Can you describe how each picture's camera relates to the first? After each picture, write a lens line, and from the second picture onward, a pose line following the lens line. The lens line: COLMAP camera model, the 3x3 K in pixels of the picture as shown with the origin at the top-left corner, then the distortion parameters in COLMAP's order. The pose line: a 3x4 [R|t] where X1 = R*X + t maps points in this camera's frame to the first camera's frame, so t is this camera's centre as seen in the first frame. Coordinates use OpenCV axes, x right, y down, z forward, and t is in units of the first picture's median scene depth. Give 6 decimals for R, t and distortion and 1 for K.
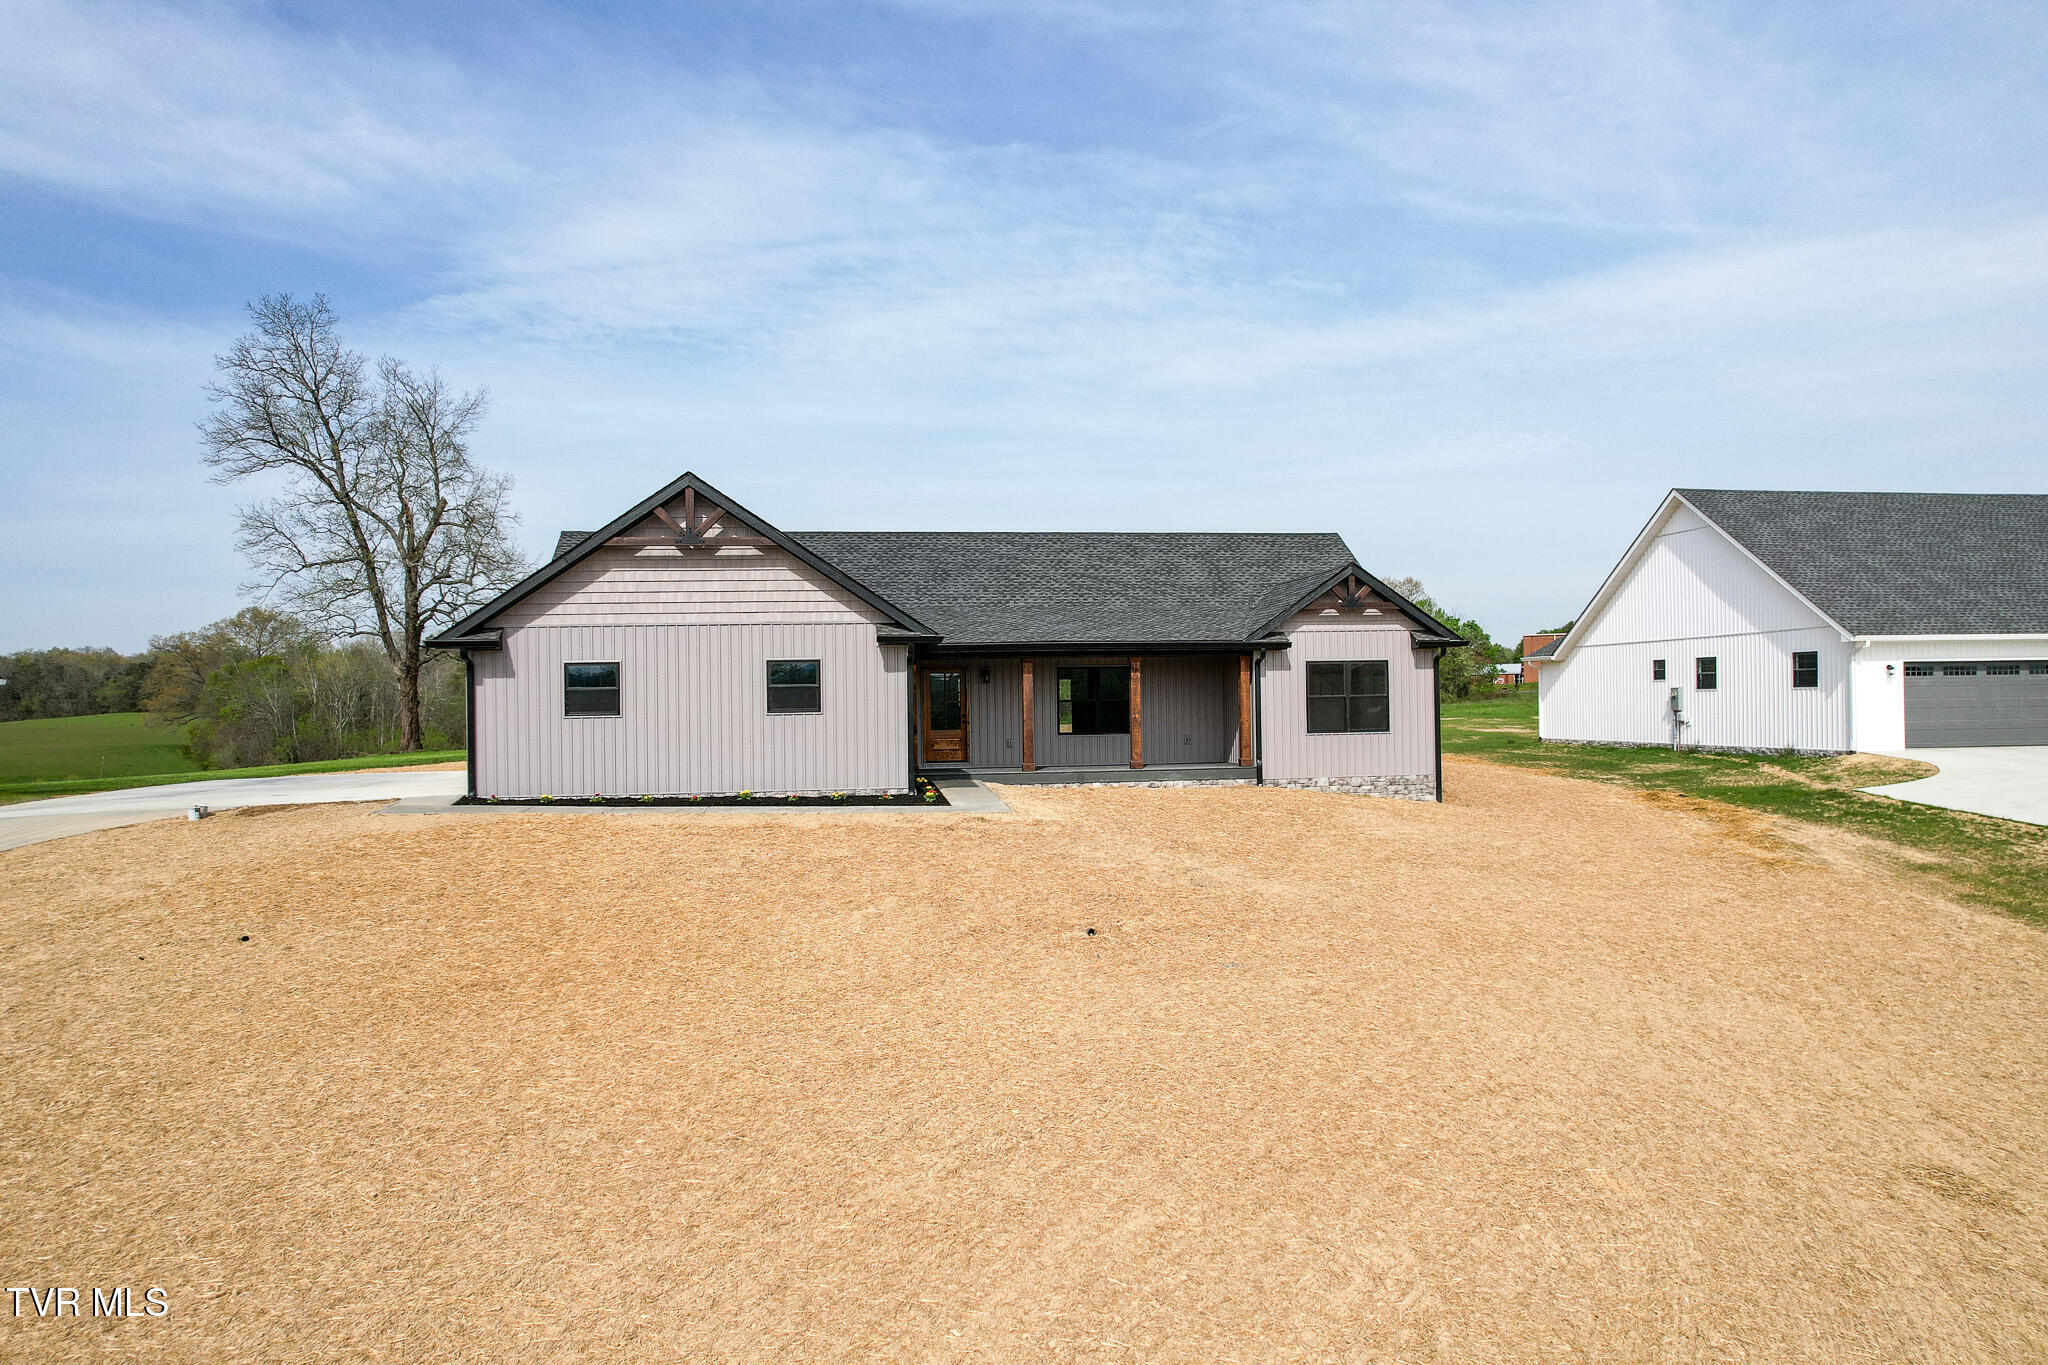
lens RADIAL K [[1365.6, 0, 1036.3], [0, 1365.6, 701.9], [0, 0, 1]] dist [-0.061395, 0.044979]
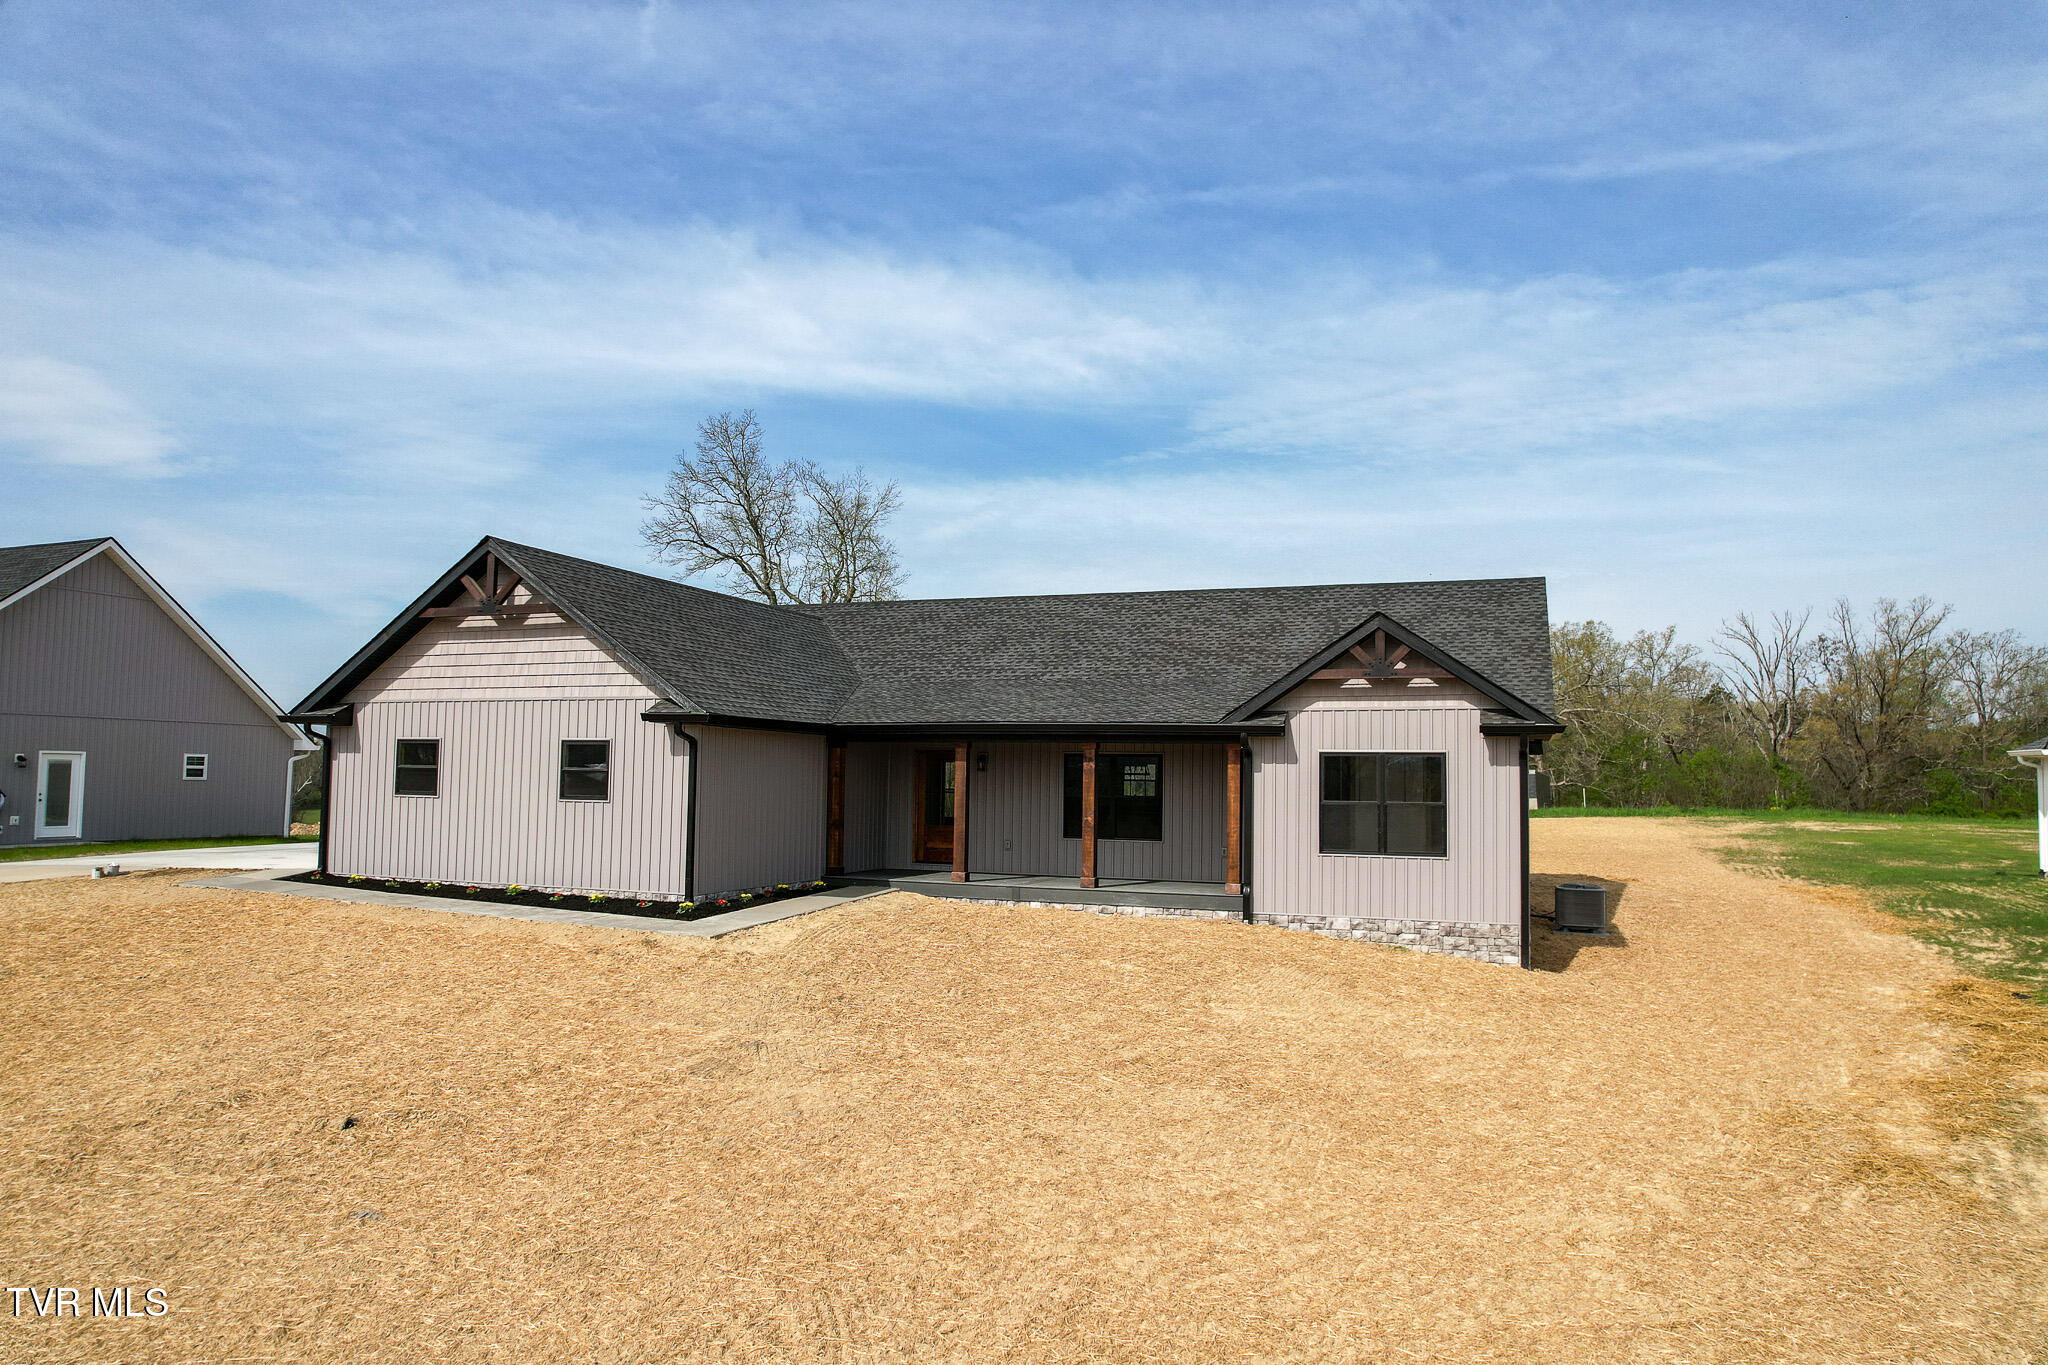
lens RADIAL K [[1308.2, 0, 1033.5], [0, 1308.2, 700.1], [0, 0, 1]] dist [-0.069313, 0.061776]
pose [[0.876903, -0.000649, -0.480666, 0.394342], [-0.028232, 0.998203, -0.052854, -0.016660], [0.479837, 0.059918, 0.875309, 0.326228]]
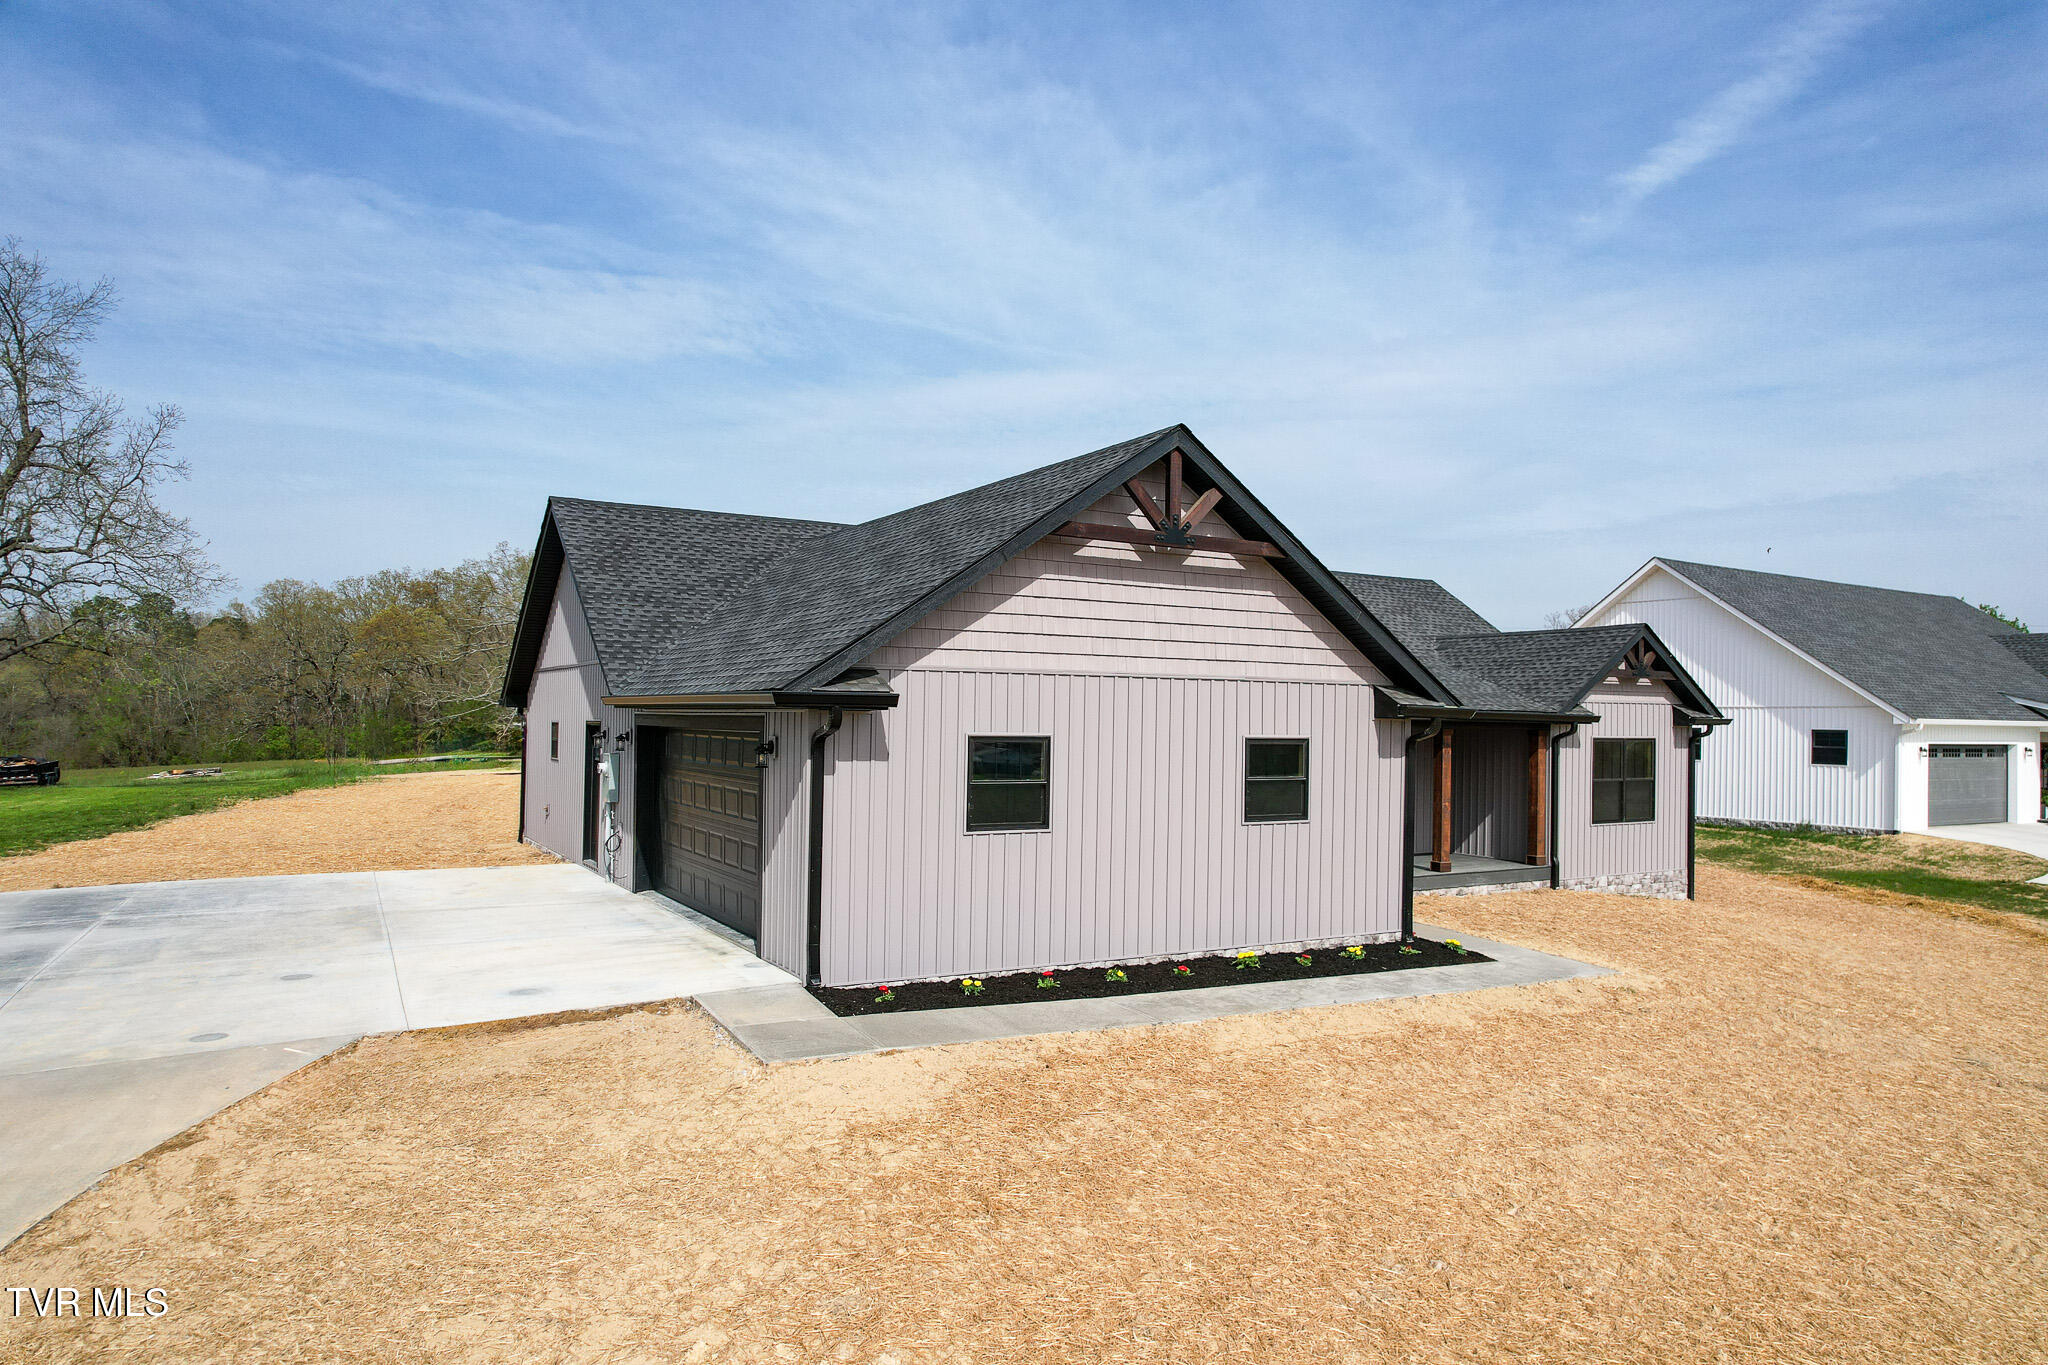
lens RADIAL K [[1308.2, 0, 1033.5], [0, 1308.2, 700.1], [0, 0, 1]] dist [-0.069313, 0.061776]
pose [[0.926517, 0.035658, 0.374558, -0.419583], [-0.030793, 0.999346, -0.018970, -0.027377], [-0.374990, 0.006042, 0.927009, 0.389365]]
